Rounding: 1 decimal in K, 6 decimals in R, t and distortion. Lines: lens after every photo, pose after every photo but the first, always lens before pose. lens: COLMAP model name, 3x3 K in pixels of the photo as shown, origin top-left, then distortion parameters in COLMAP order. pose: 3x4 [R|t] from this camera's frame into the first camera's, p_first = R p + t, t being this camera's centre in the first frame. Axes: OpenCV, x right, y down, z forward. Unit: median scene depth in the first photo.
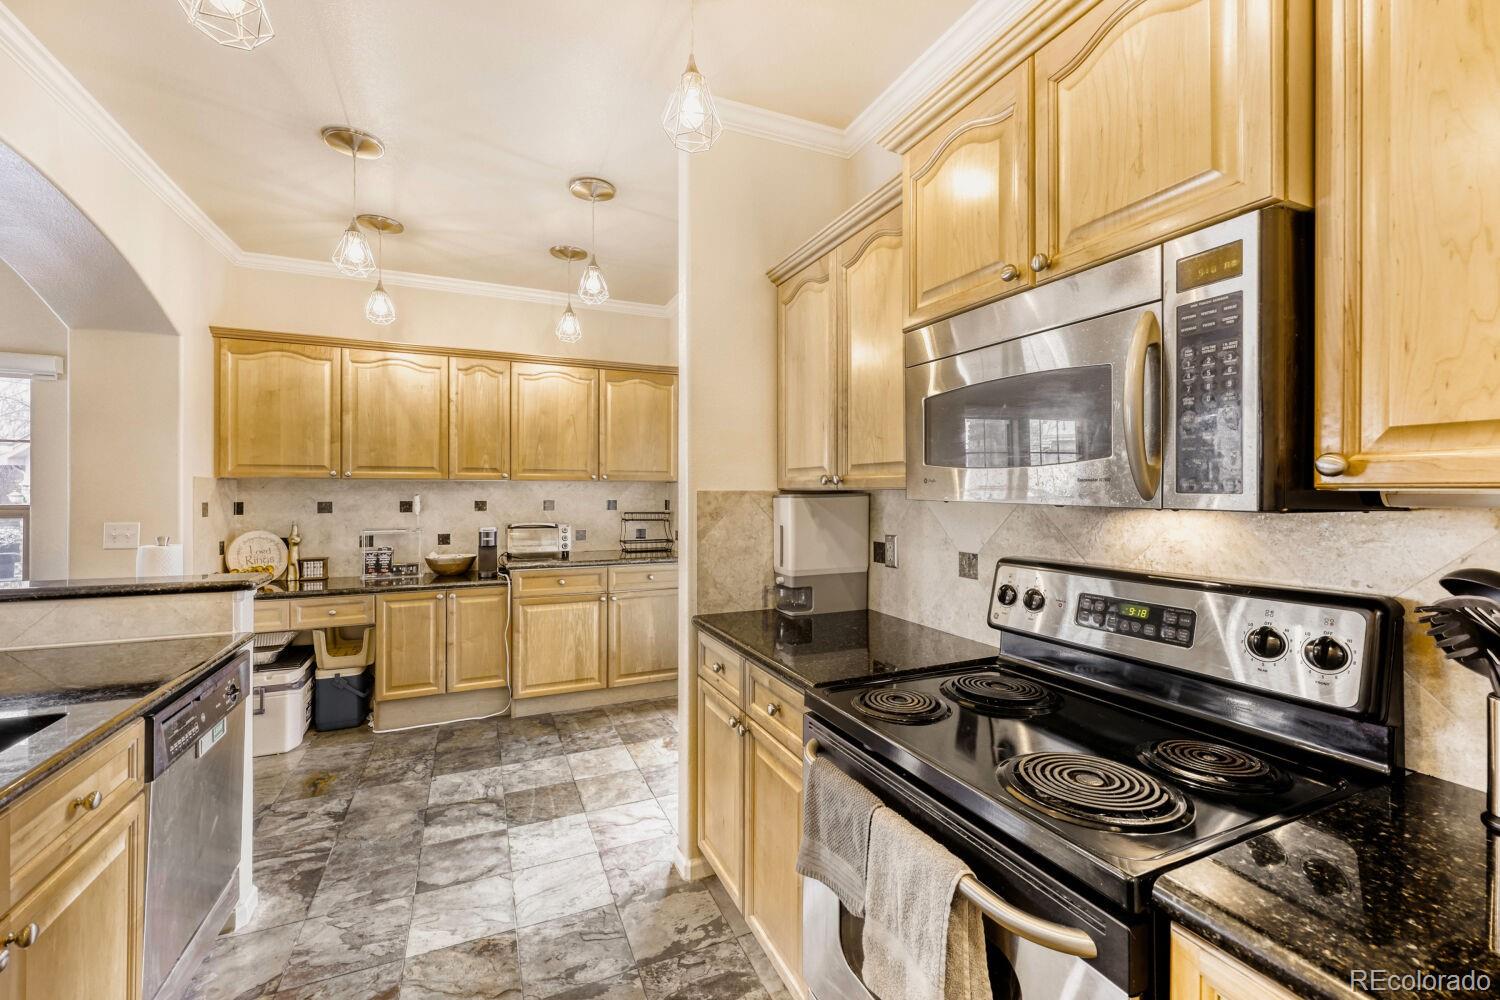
lens RADIAL K [[612.7, 0, 746.9], [0, 612.7, 488.7], [0, 0, 1]] dist [-0.001360, 0.000038]
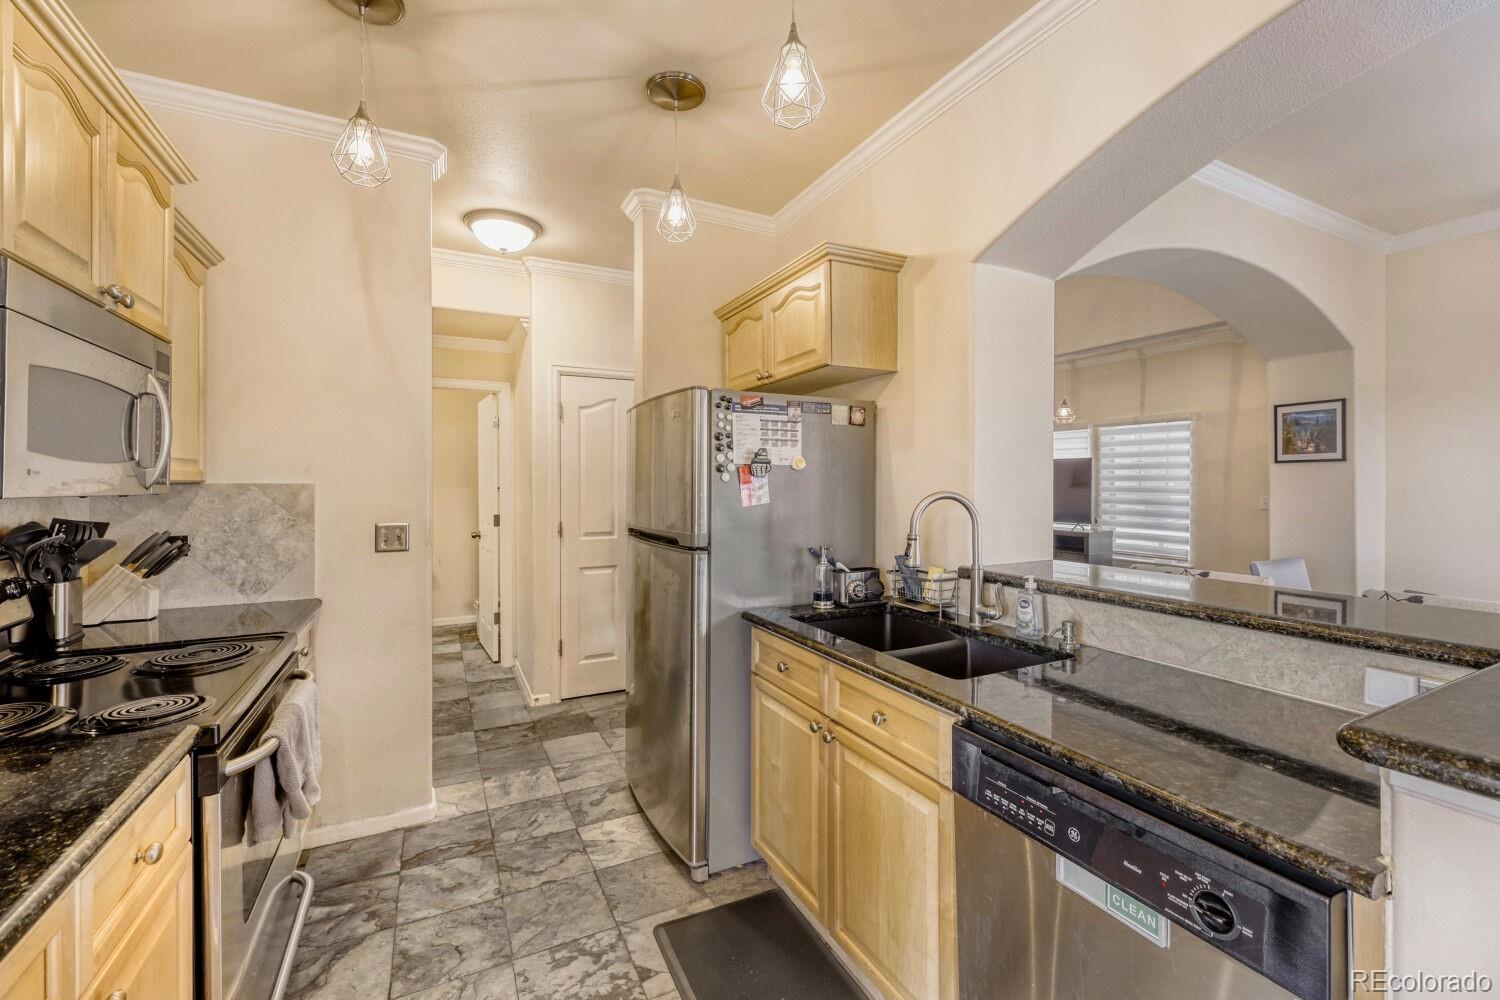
lens RADIAL K [[612.7, 0, 746.9], [0, 612.7, 488.7], [0, 0, 1]] dist [-0.001360, 0.000038]
pose [[-0.998867, -0.003462, -0.047463, -0.225173], [-0.003552, 0.999992, 0.001800, -0.000515], [0.047457, 0.001967, -0.998871, 0.738960]]
